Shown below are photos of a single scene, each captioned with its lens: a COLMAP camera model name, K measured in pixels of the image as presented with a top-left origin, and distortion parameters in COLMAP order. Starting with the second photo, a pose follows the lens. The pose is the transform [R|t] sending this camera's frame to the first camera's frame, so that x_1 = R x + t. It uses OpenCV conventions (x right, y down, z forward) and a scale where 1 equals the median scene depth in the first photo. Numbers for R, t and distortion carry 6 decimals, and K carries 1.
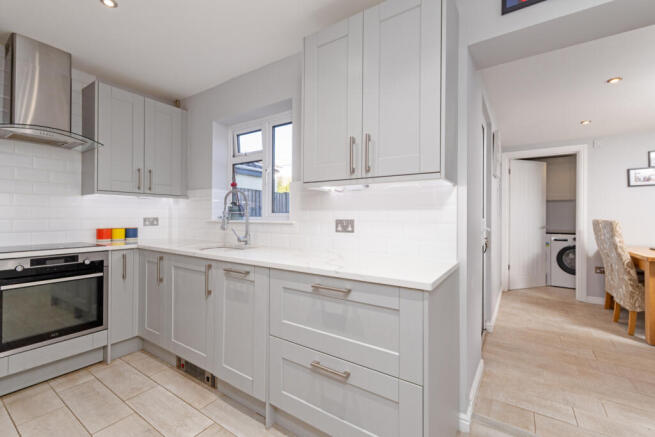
lens RADIAL K [[280.5, 0, 329.0], [0, 280.5, 213.5], [0, 0, 1]] dist [0.001431, 0.000111]
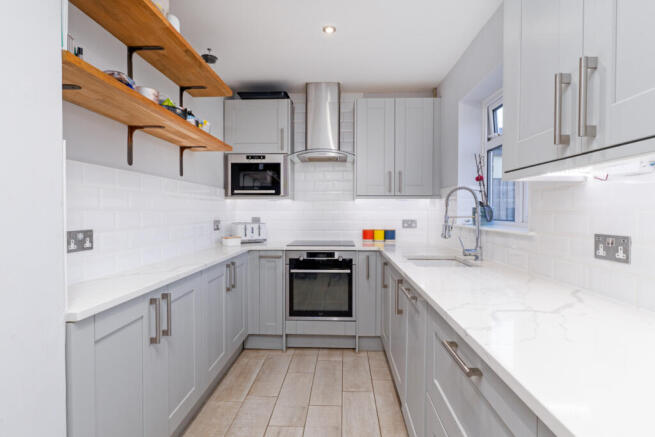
lens RADIAL K [[326.6, 0, 328.2], [0, 326.6, 215.5], [0, 0, 1]] dist [-0.012616, -0.000012]
pose [[0.522190, 0.004935, -0.852815, 0.248095], [0.010183, 0.999876, 0.012021, -0.022164], [0.852769, -0.014962, 0.522075, 0.241608]]
